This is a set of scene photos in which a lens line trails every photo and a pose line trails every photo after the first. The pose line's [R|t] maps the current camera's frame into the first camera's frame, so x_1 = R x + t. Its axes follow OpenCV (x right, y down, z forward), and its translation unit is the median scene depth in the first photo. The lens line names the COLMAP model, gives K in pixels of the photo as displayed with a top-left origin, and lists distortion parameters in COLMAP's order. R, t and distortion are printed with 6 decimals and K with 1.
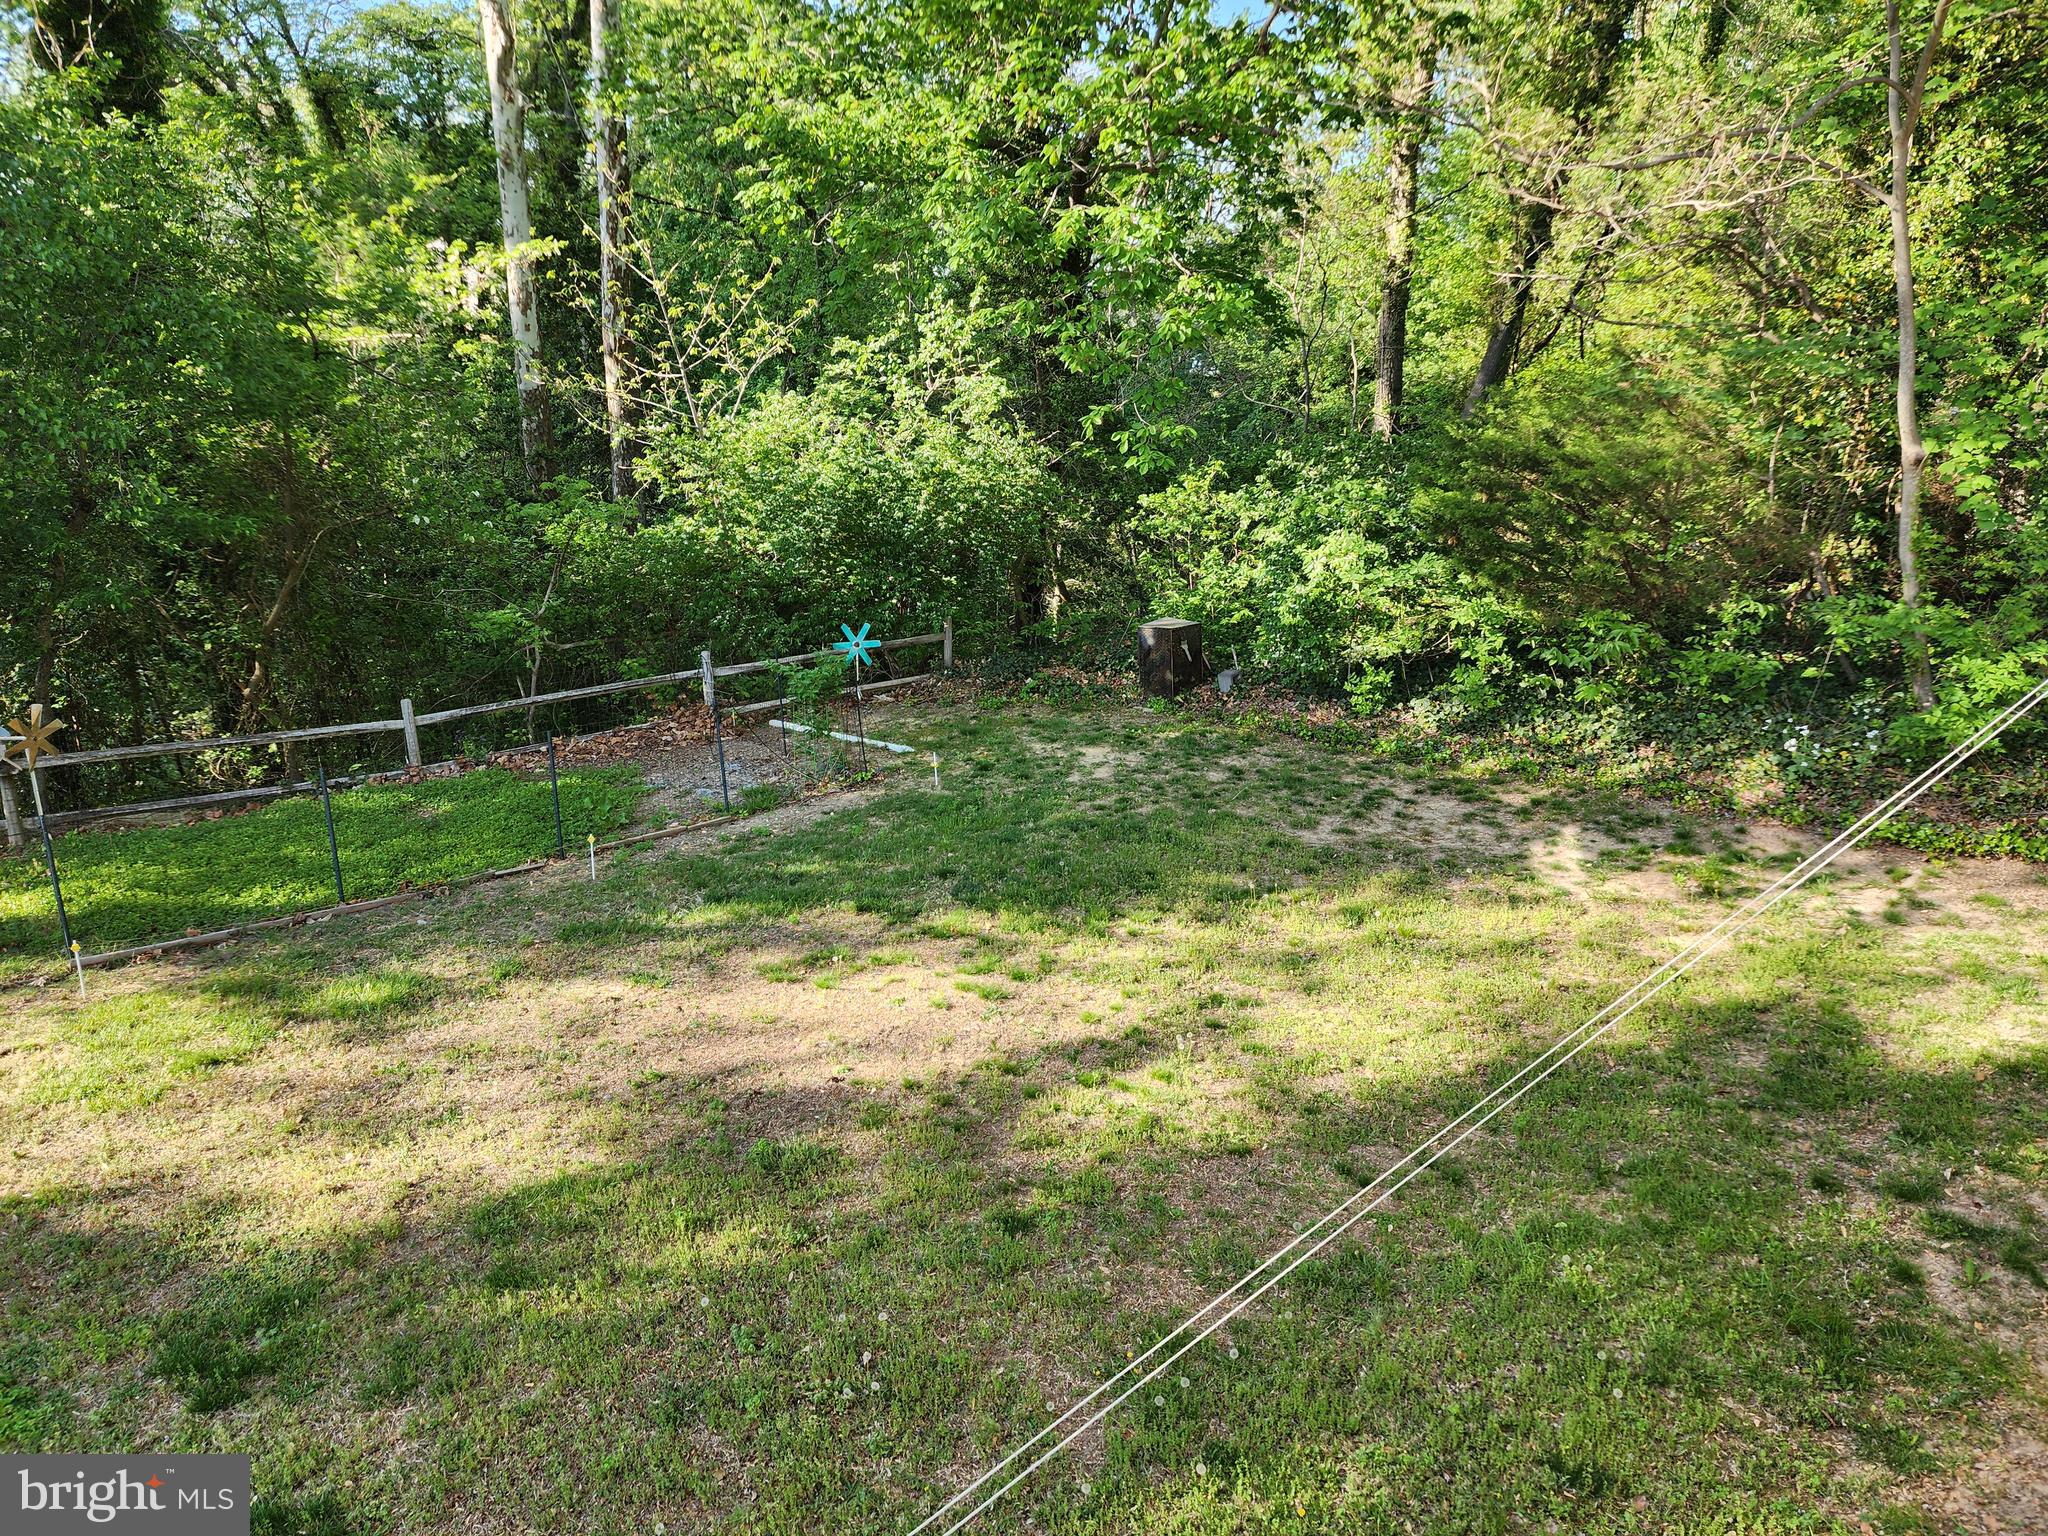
lens RADIAL K [[1384.2, 0, 1028.6], [0, 1384.2, 762.5], [0, 0, 1]] dist [0.095505, -0.085627]
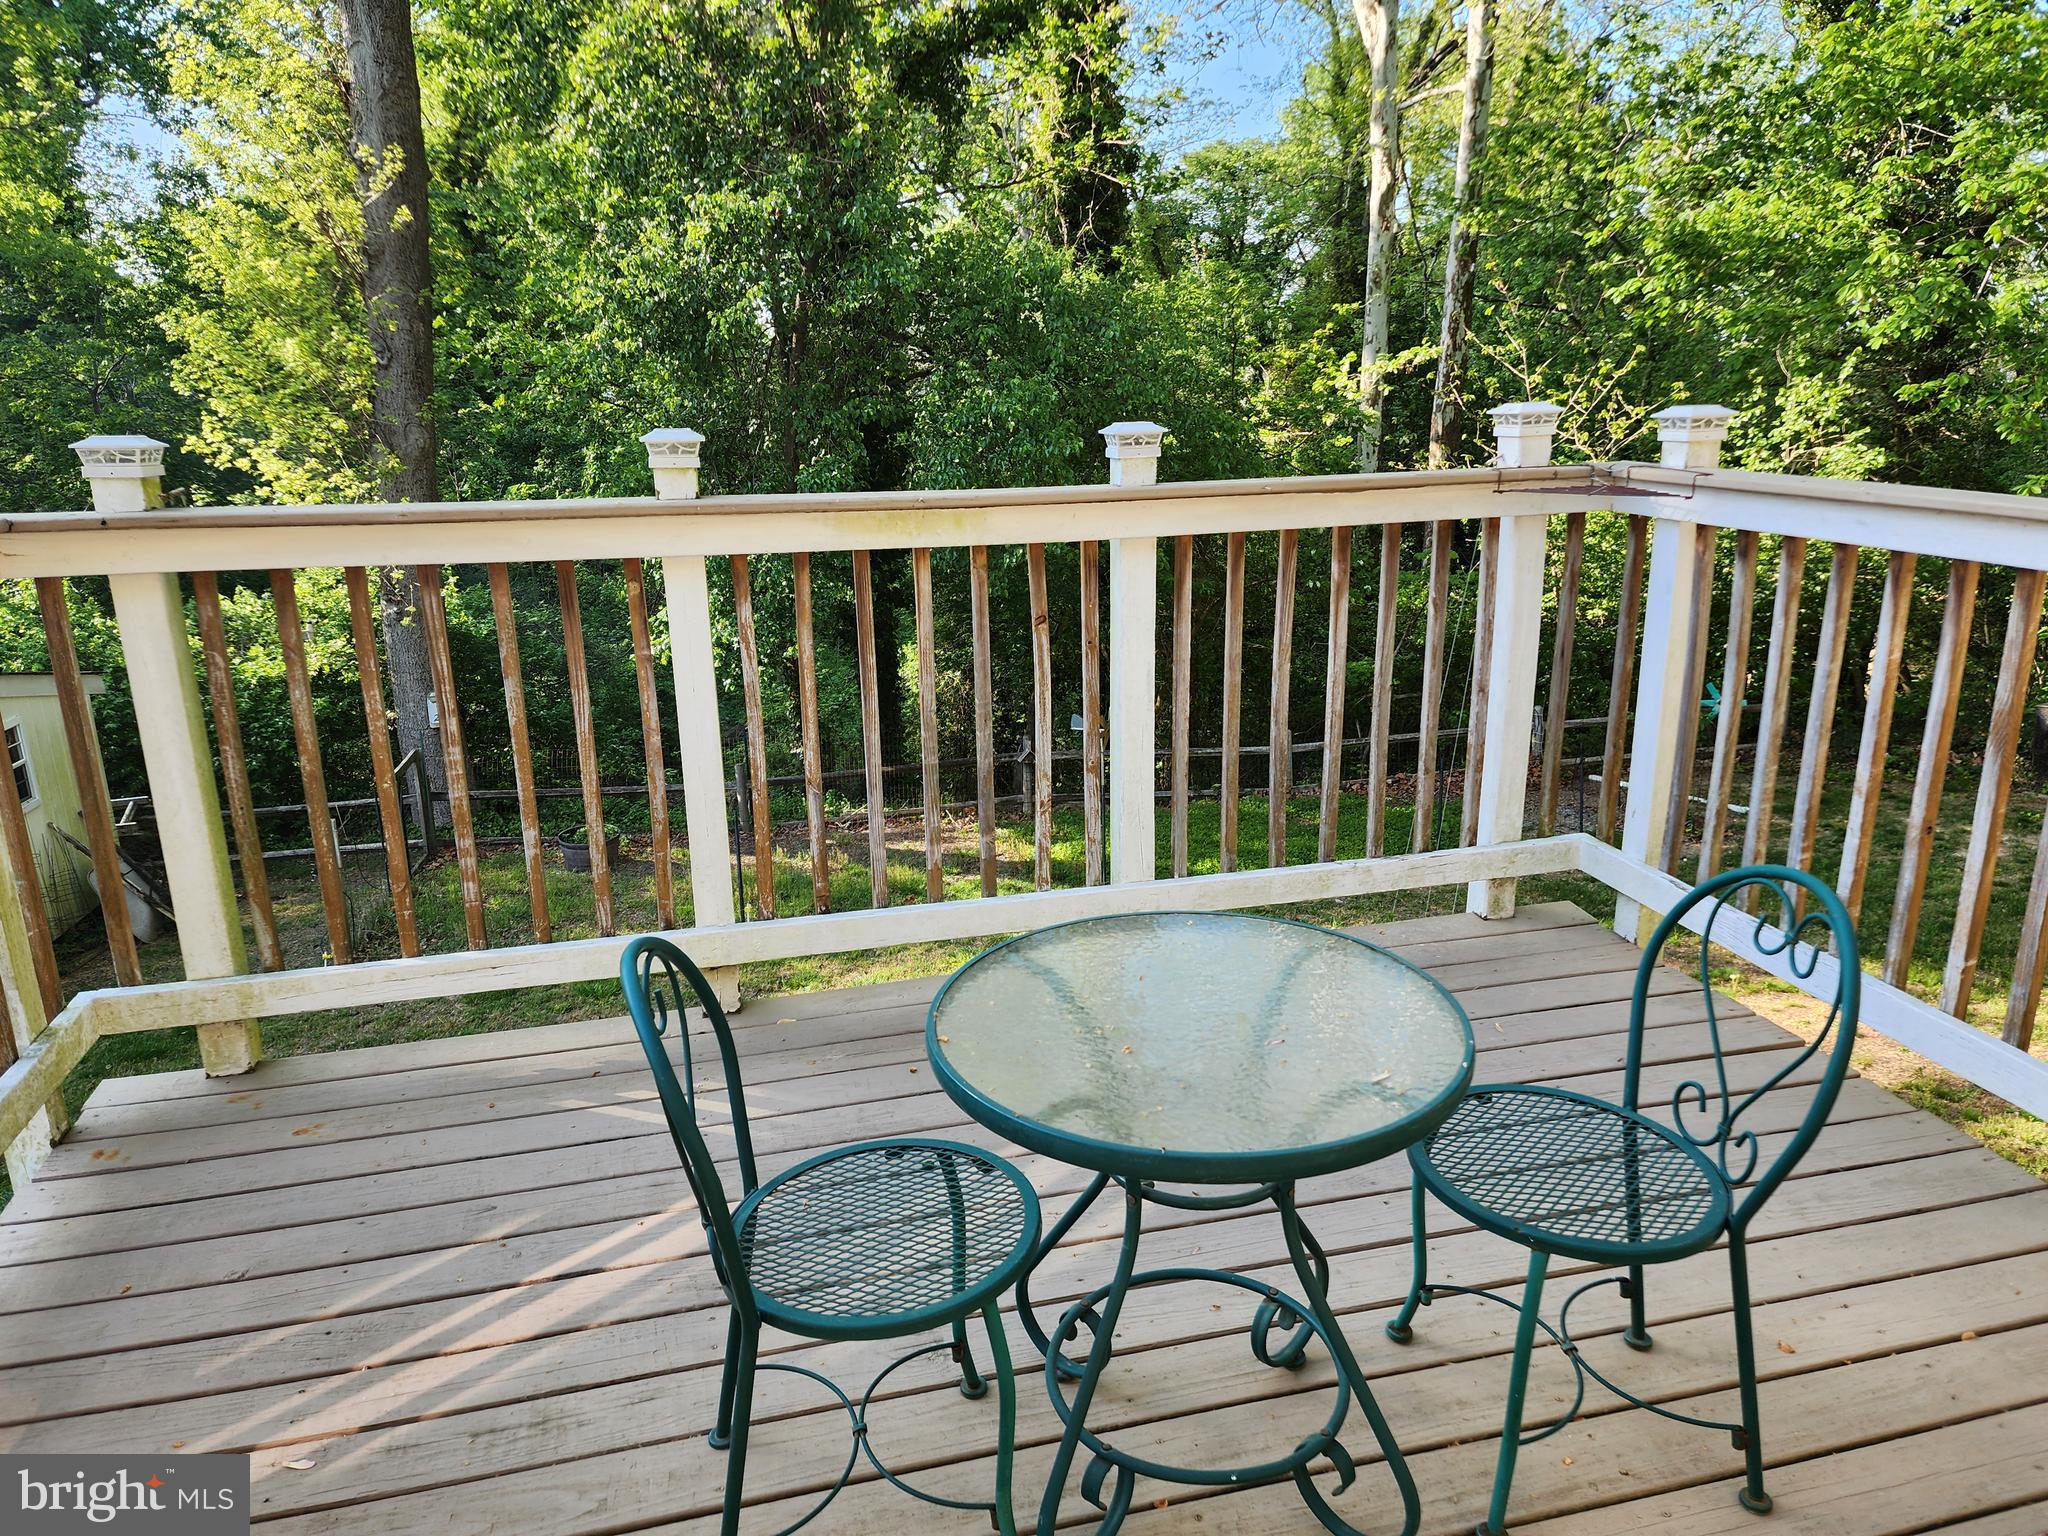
lens RADIAL K [[1384.2, 0, 1028.6], [0, 1384.2, 762.5], [0, 0, 1]] dist [0.095505, -0.085627]
pose [[0.886546, 0.077808, -0.456050, -0.072620], [-0.101957, 0.994379, -0.028546, 0.032364], [0.451265, 0.071805, 0.889496, -0.135723]]
